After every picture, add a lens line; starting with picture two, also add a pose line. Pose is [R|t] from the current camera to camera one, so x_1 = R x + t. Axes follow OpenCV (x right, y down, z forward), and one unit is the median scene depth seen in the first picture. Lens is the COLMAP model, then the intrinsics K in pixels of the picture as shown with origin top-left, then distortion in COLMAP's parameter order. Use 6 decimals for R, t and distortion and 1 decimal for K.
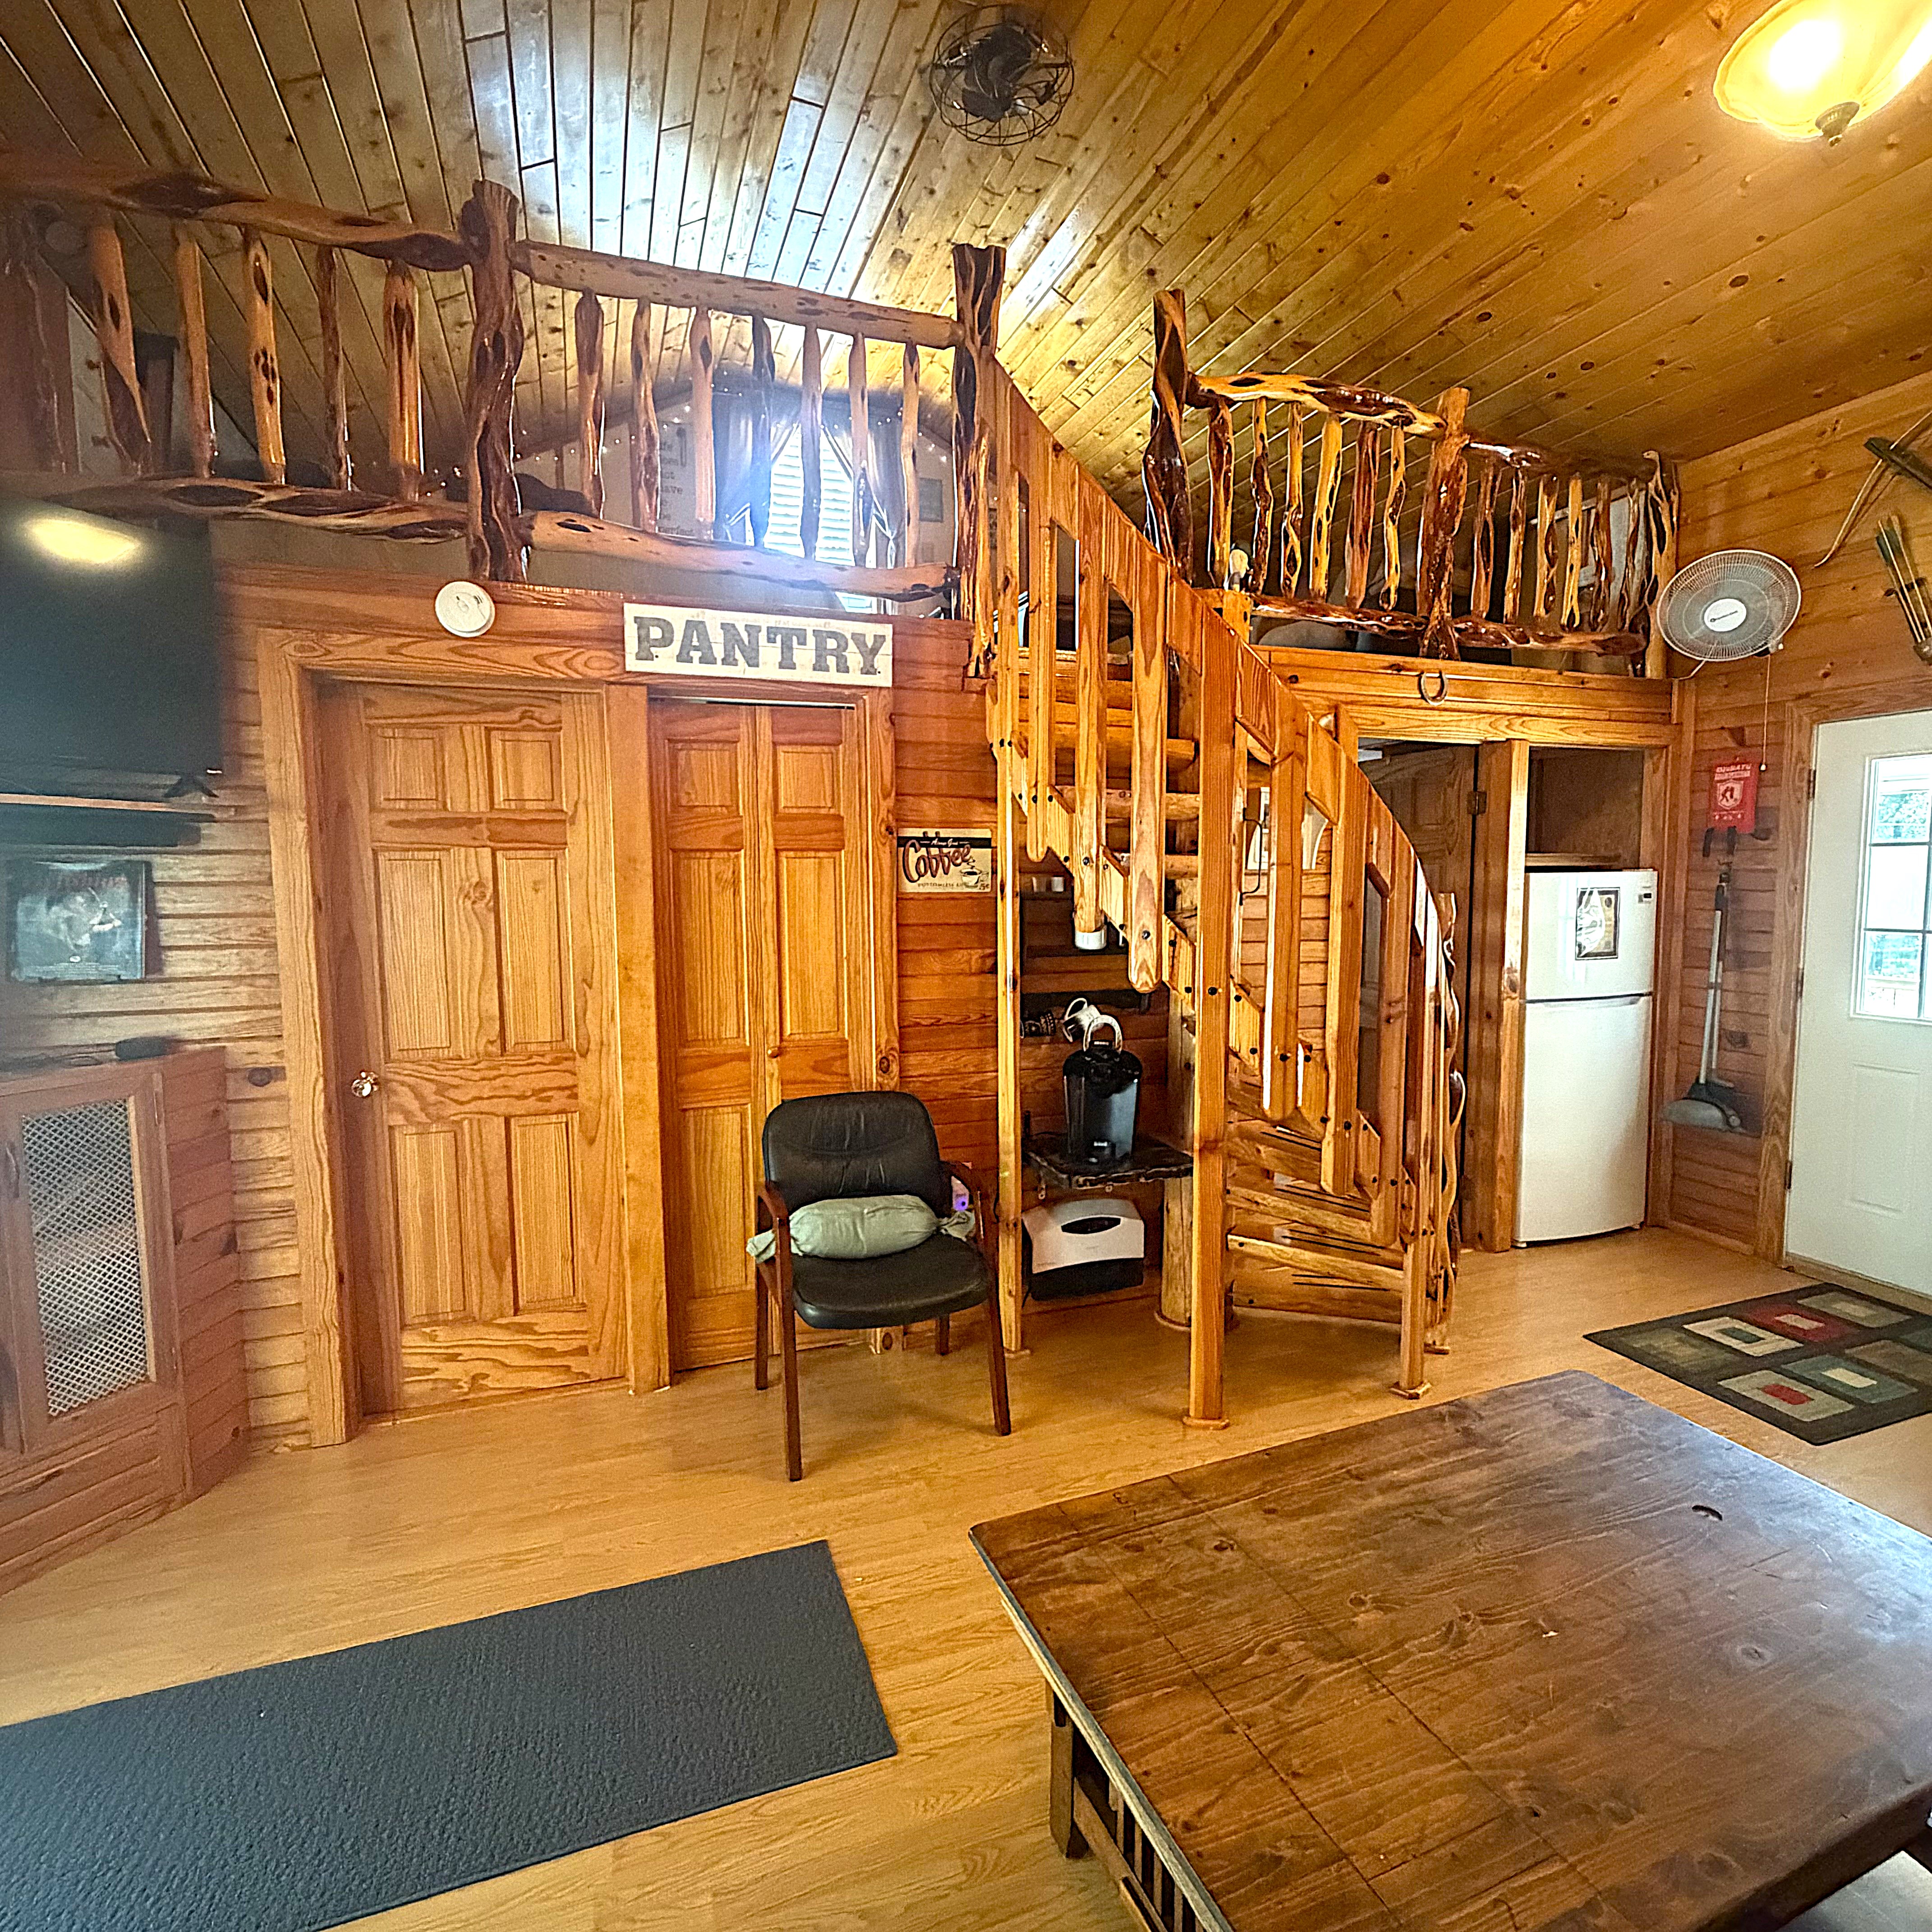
lens RADIAL K [[1030.9, 0, 972.9], [0, 1030.9, 970.3], [0, 0, 1]] dist [-0.002042, 0.000768]
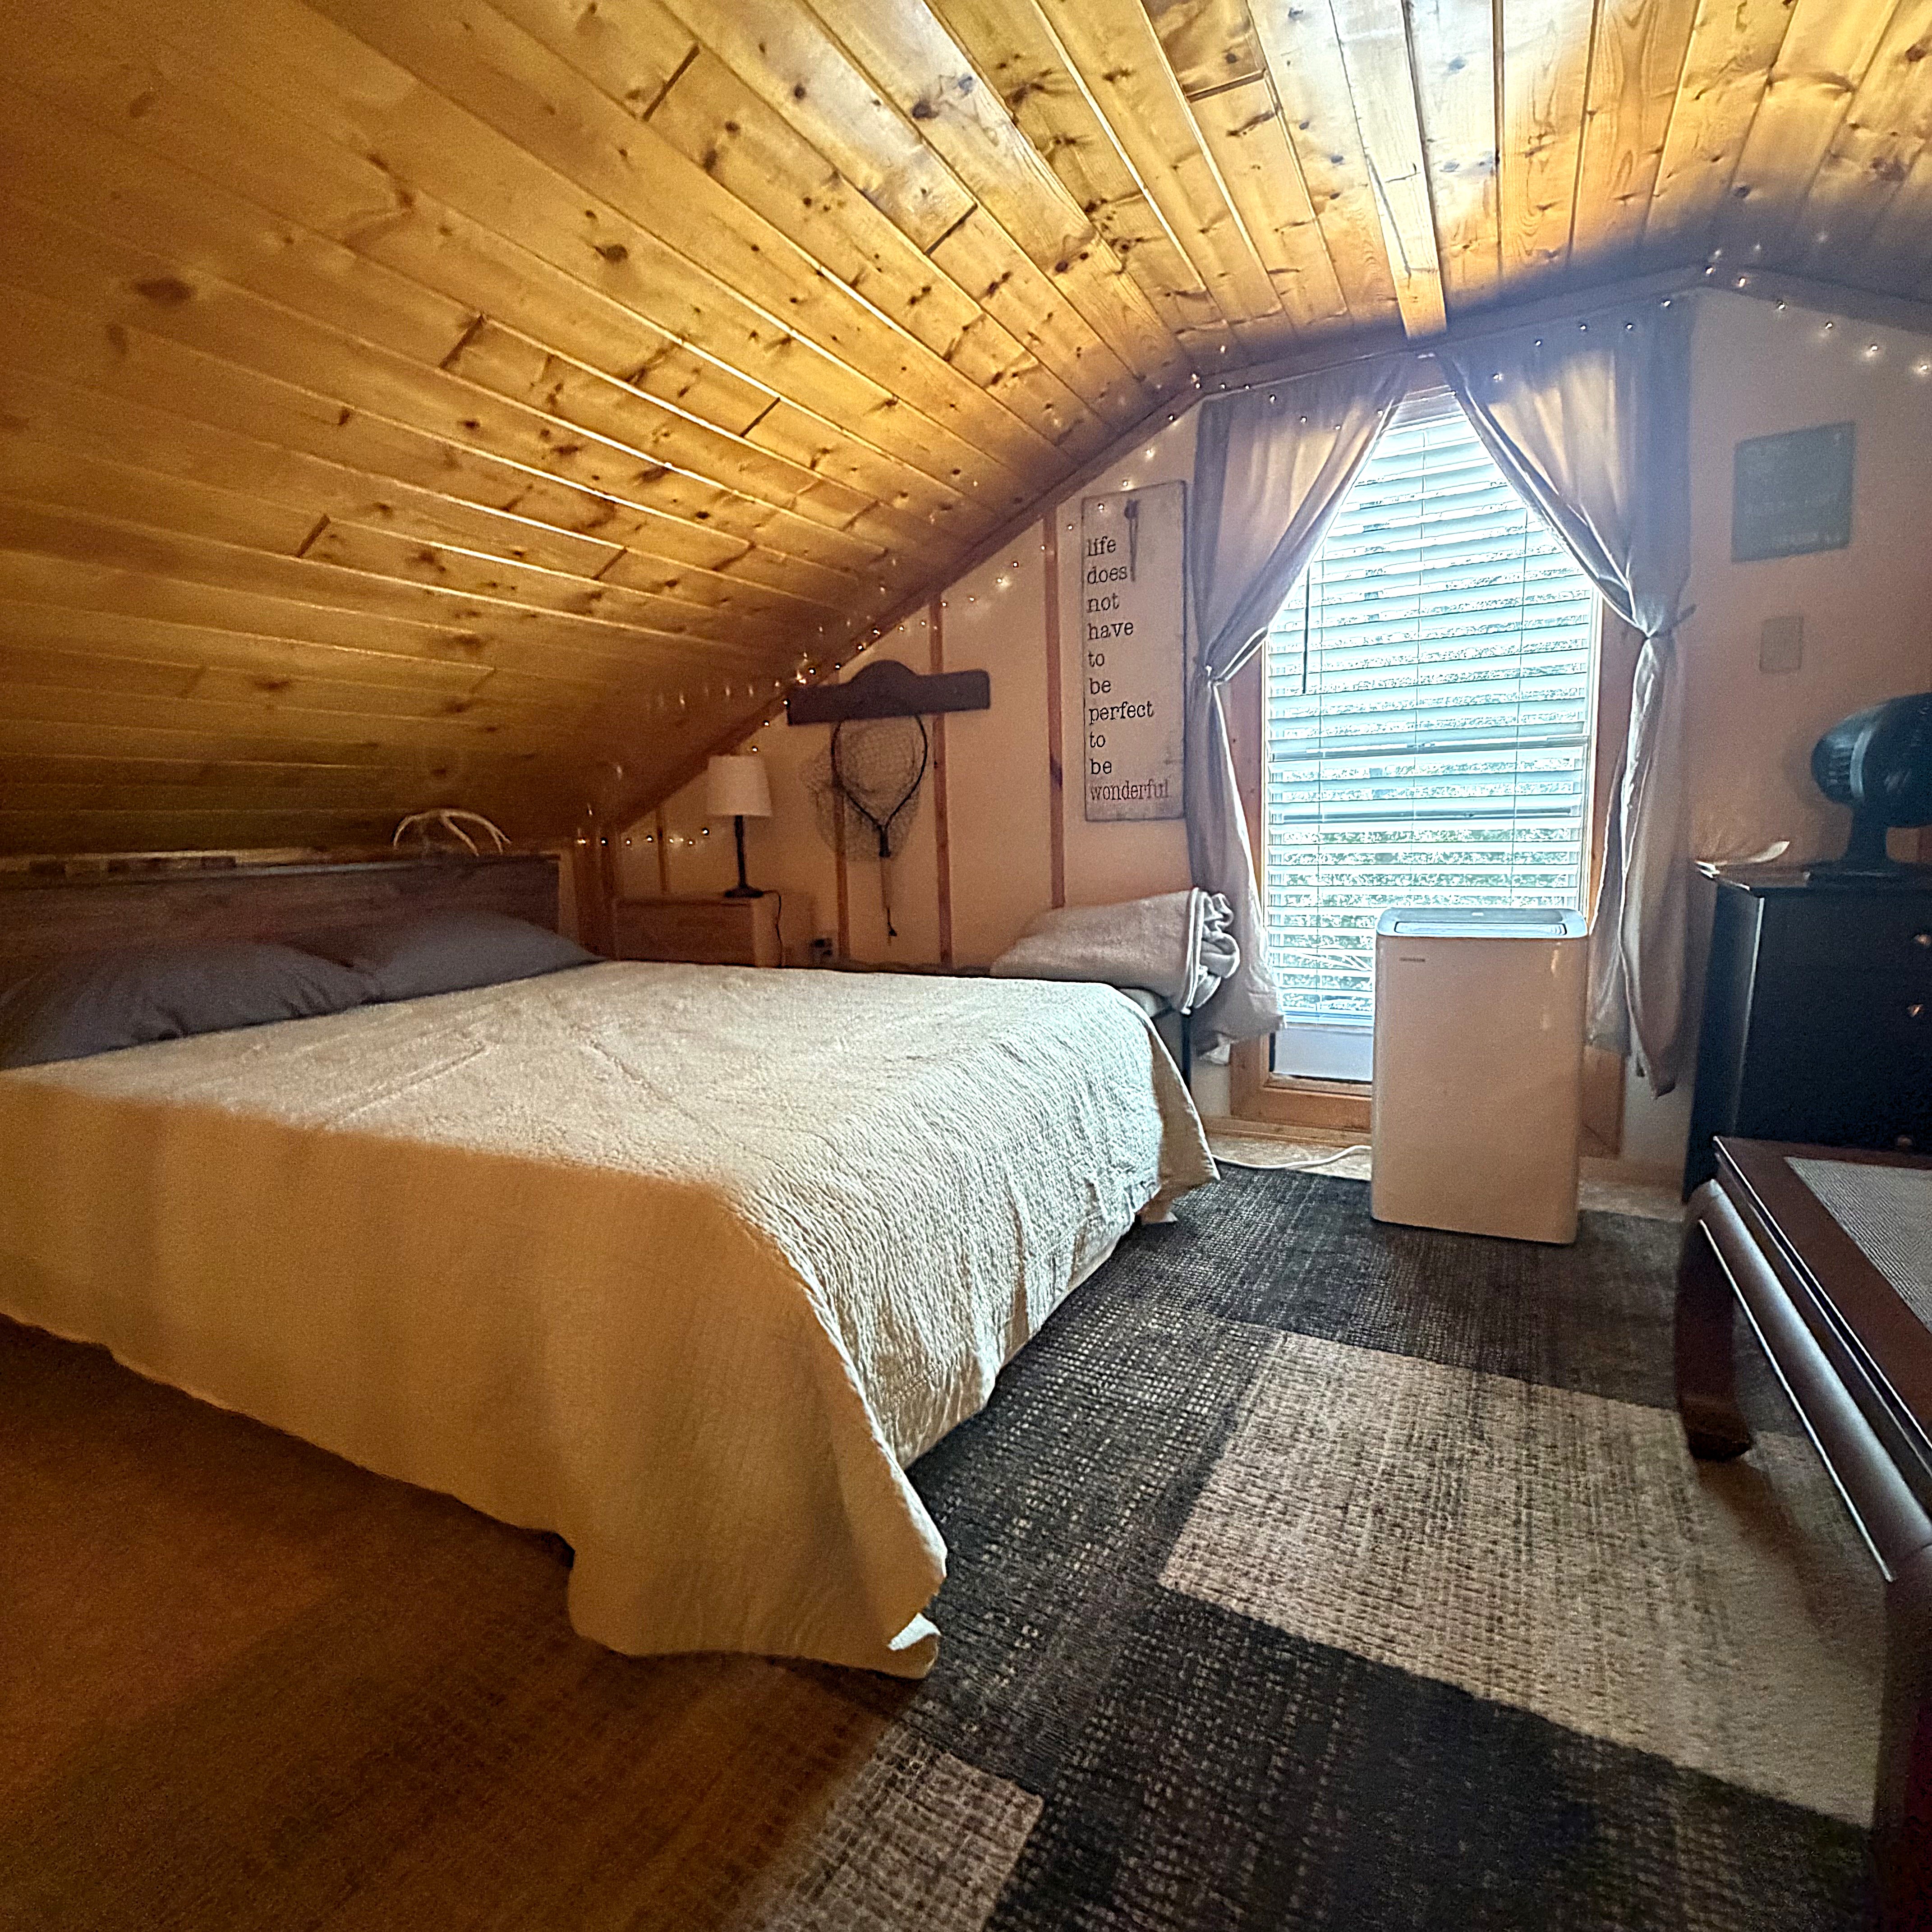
lens RADIAL K [[1030.9, 0, 964.1], [0, 1030.9, 965.3], [0, 0, 1]] dist [-0.002042, 0.000768]
pose [[0.670705, 0.089355, -0.736322, 0.041864], [-0.042982, 0.995731, 0.081683, -0.350376], [0.740478, -0.023136, 0.671682, 0.620285]]
